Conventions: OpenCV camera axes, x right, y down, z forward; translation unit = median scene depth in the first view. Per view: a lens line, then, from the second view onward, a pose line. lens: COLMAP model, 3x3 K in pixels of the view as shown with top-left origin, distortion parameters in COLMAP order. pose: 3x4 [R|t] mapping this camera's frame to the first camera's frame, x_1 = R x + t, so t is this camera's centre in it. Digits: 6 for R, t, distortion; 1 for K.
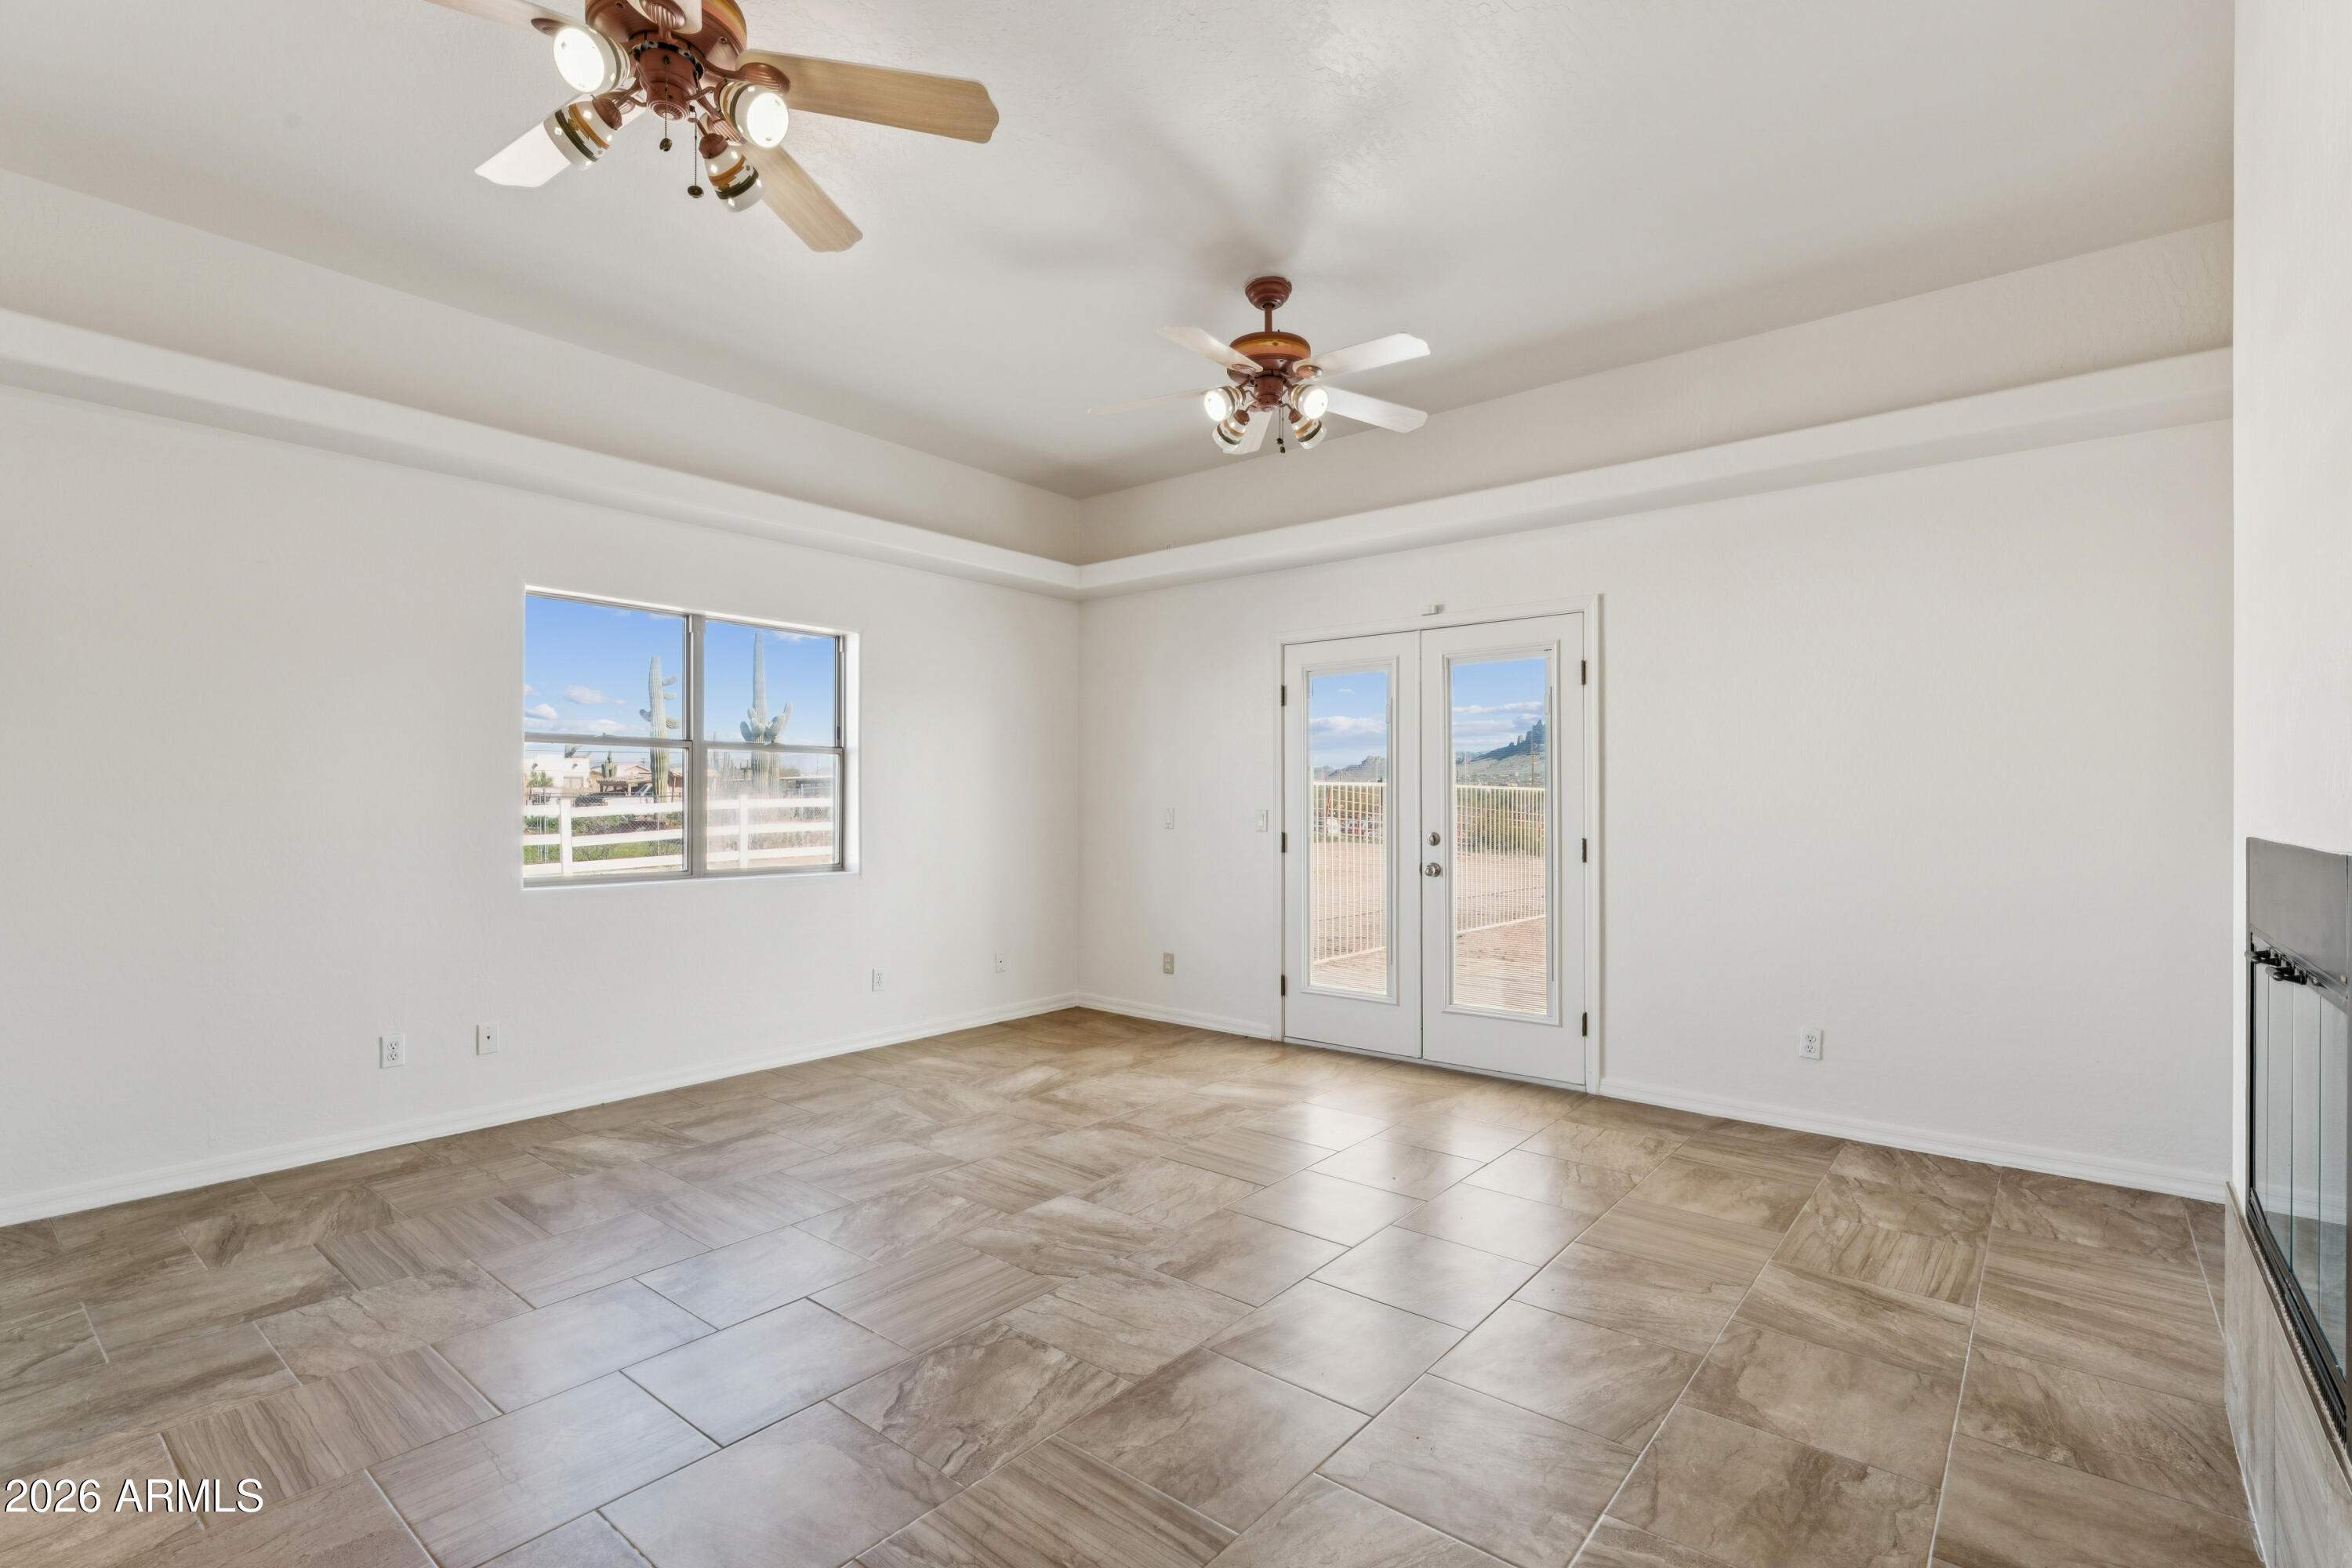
lens RADIAL K [[1076.1, 0, 1179.7], [0, 1076.1, 787.9], [0, 0, 1]] dist [-0.000495, -0.000004]
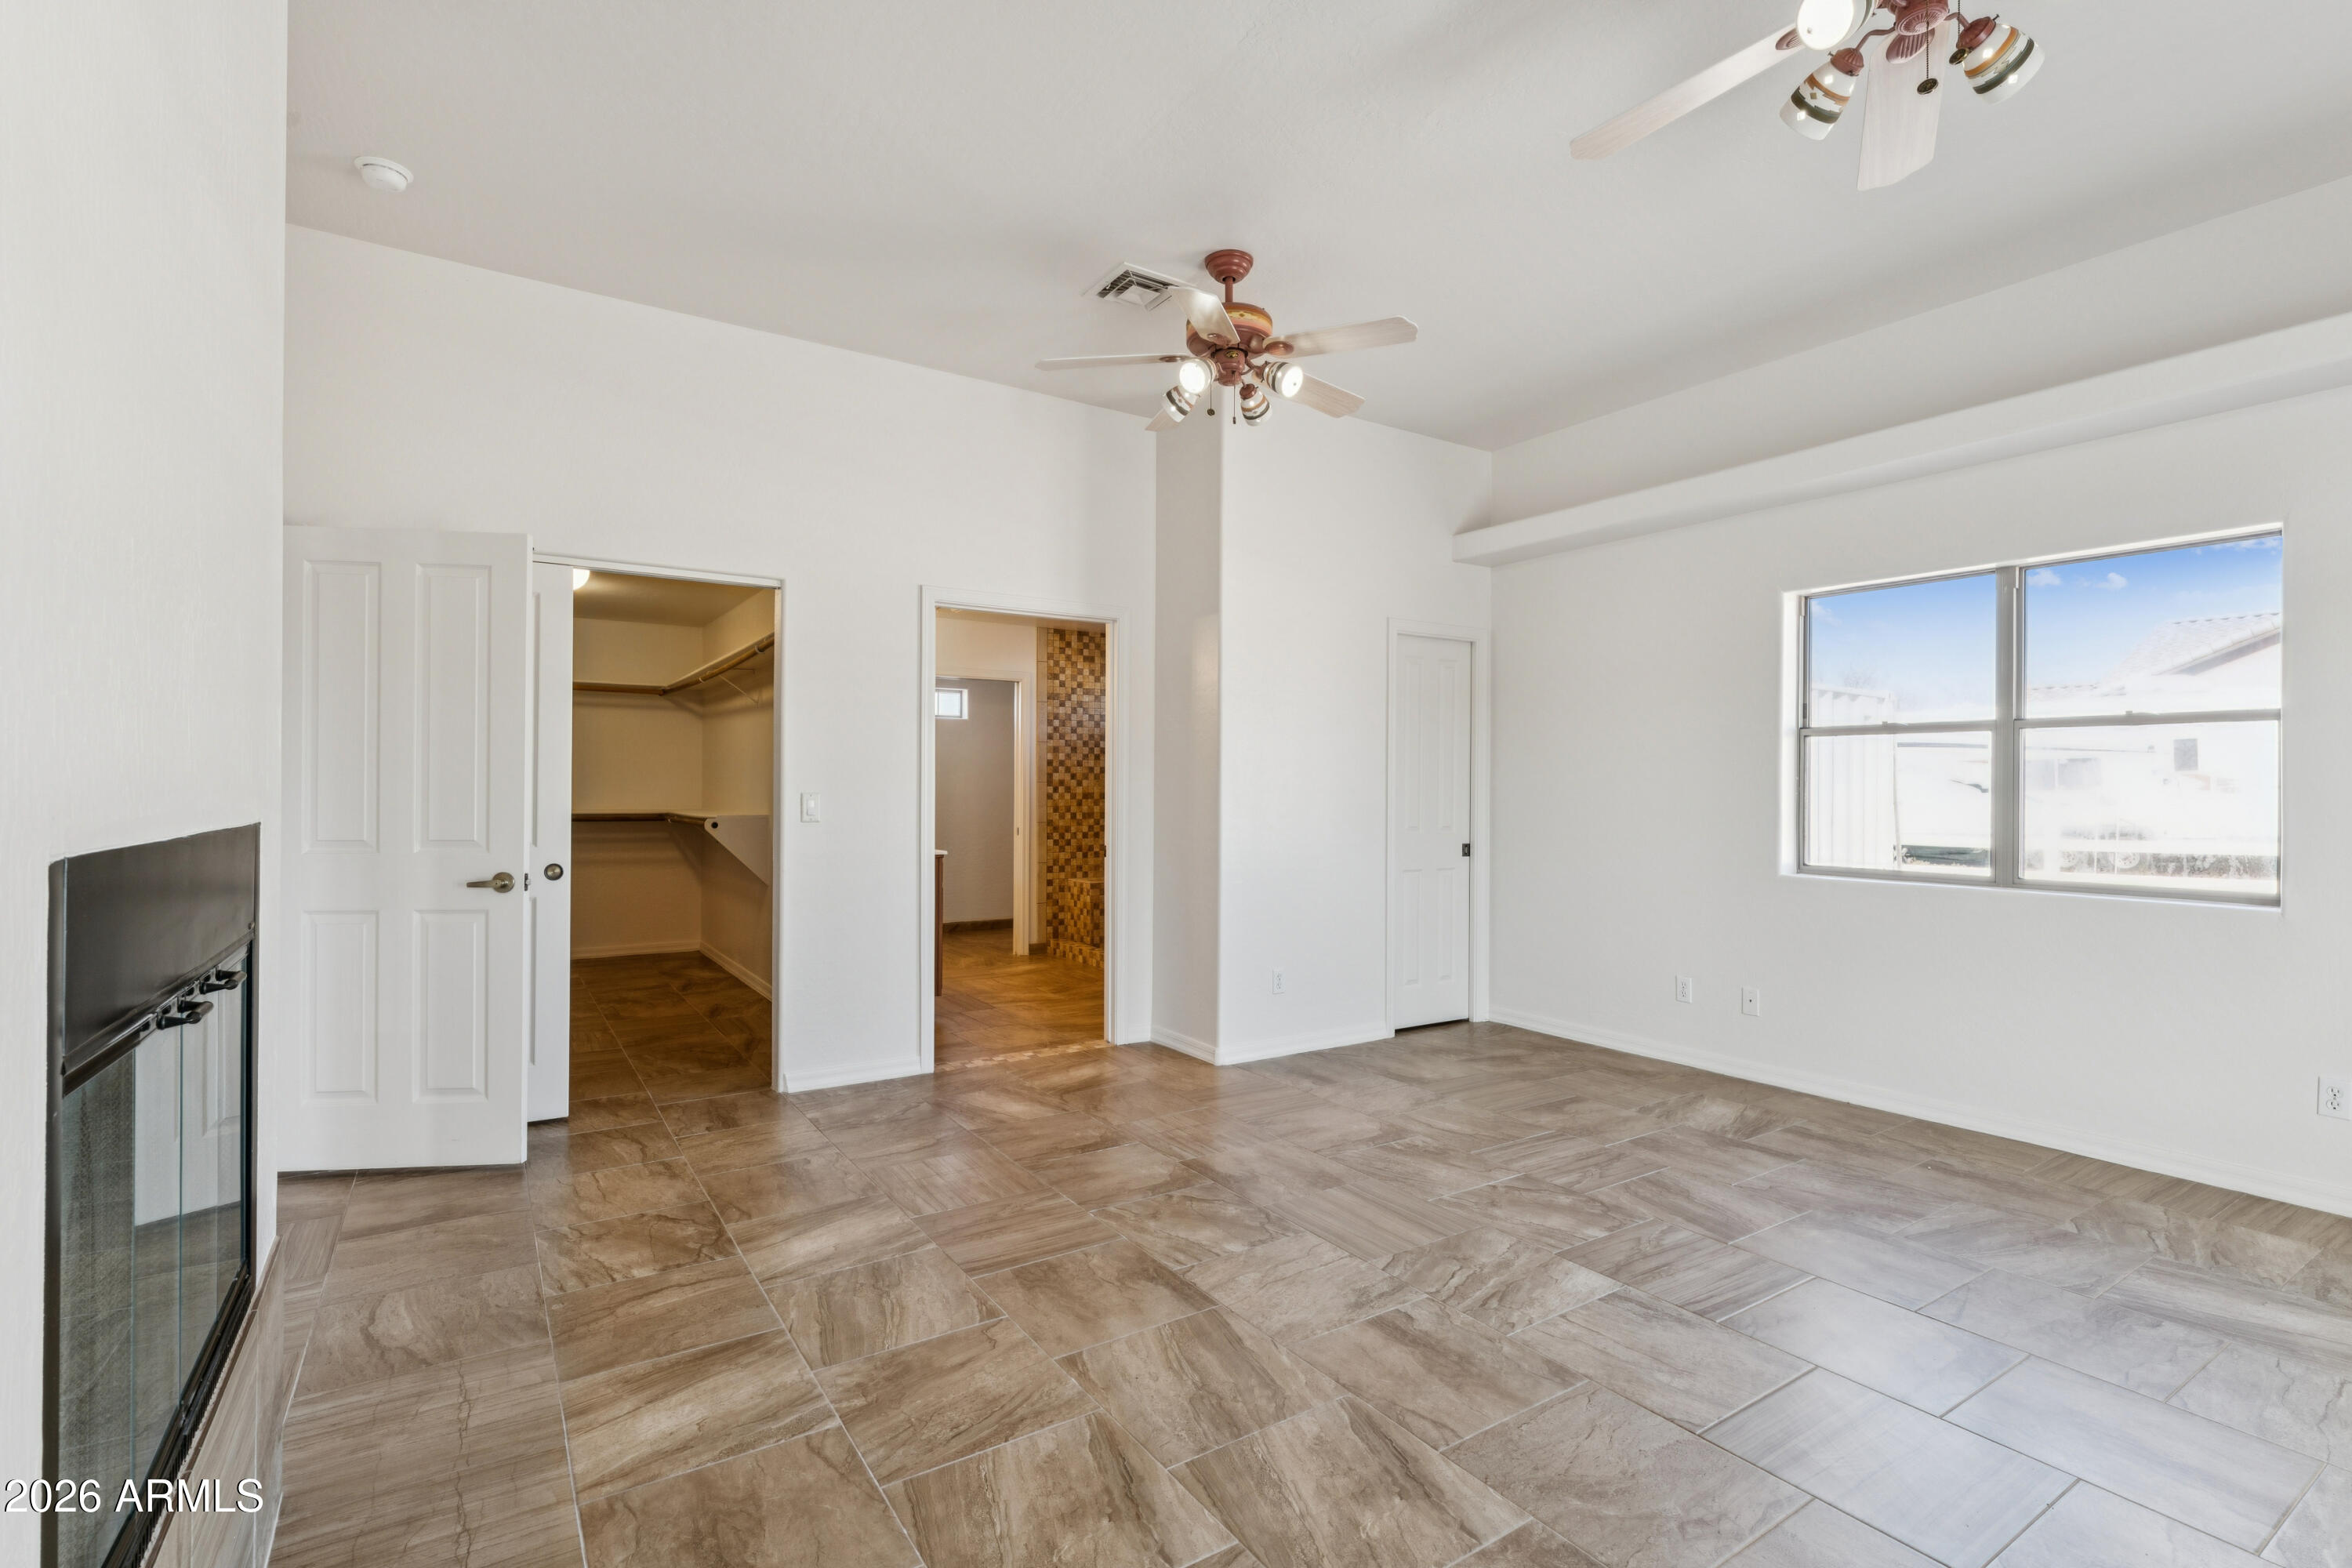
lens RADIAL K [[1076.1, 0, 1180.4], [0, 1076.1, 787.9], [0, 0, 1]] dist [-0.000495, -0.000004]
pose [[-0.291008, -0.005816, -0.956703, 0.852212], [0.006769, 0.999944, -0.008138, 0.016512], [0.956697, -0.008844, -0.290953, 1.042082]]
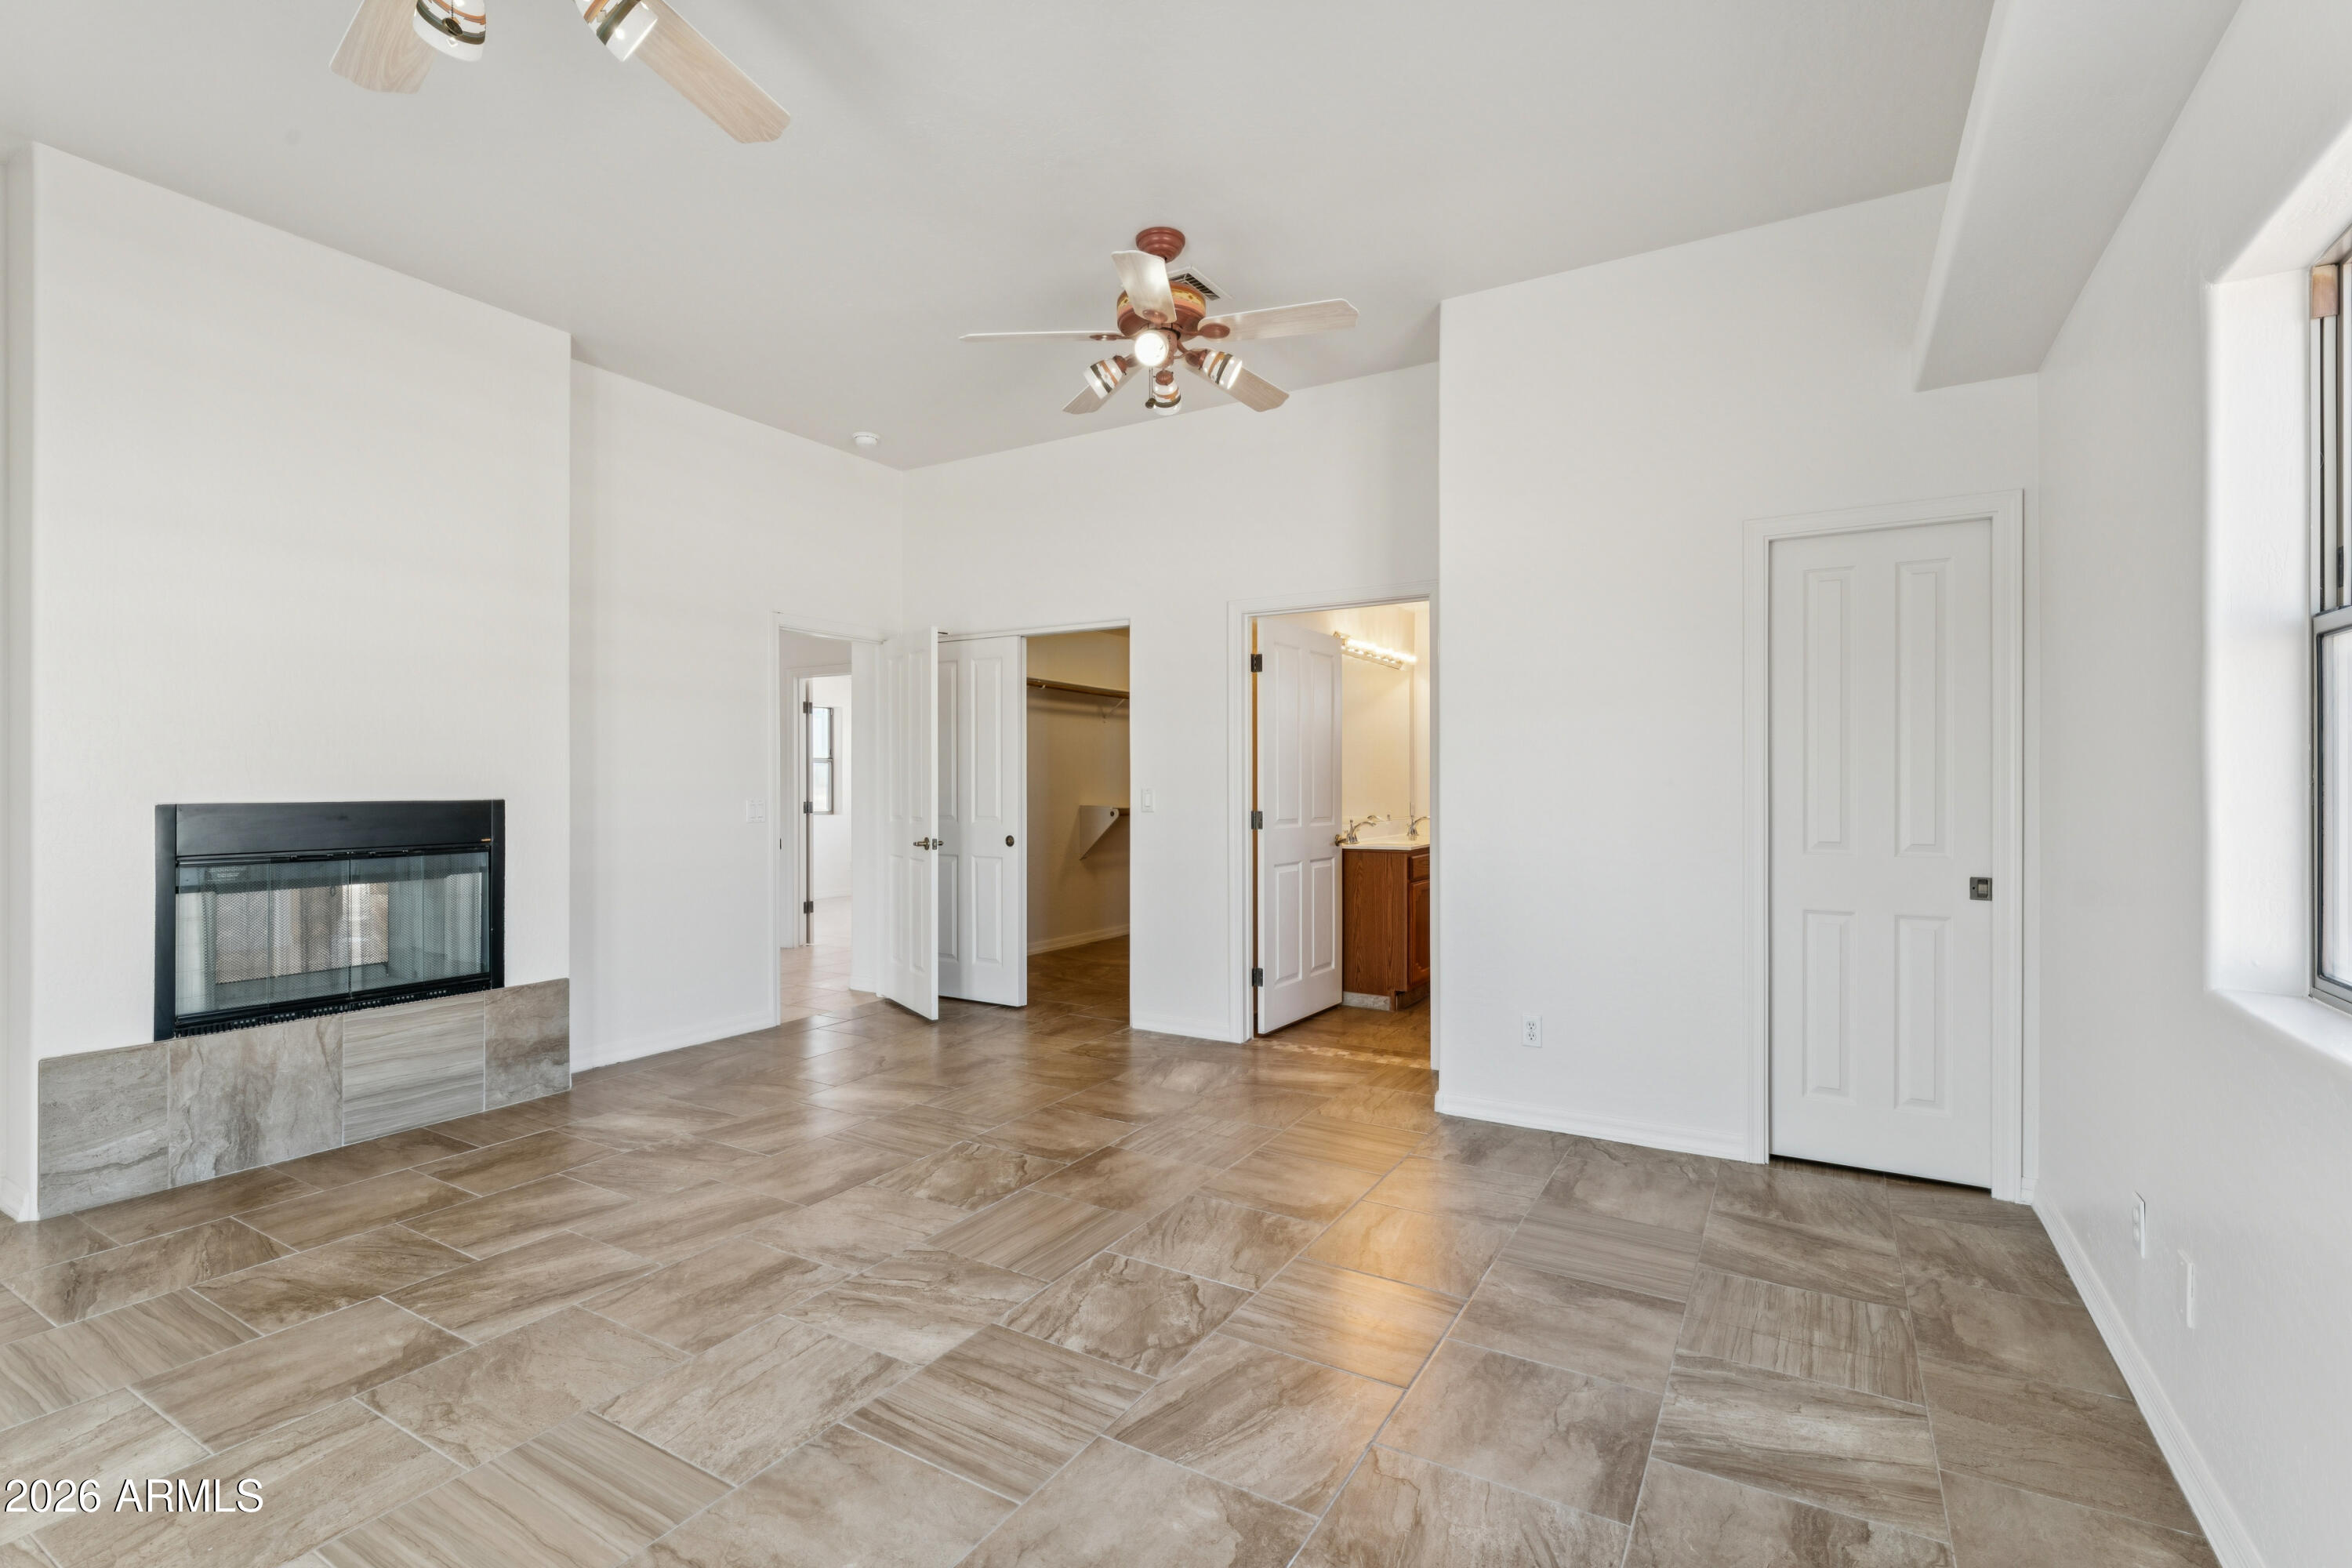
lens RADIAL K [[1076.1, 0, 1187.9], [0, 1076.1, 788.0], [0, 0, 1]] dist [-0.000495, -0.000004]
pose [[-0.987385, -0.000562, -0.158335, -0.186330], [0.000794, 0.999964, -0.008502, 0.023118], [0.158334, -0.008520, -0.987349, 1.923414]]
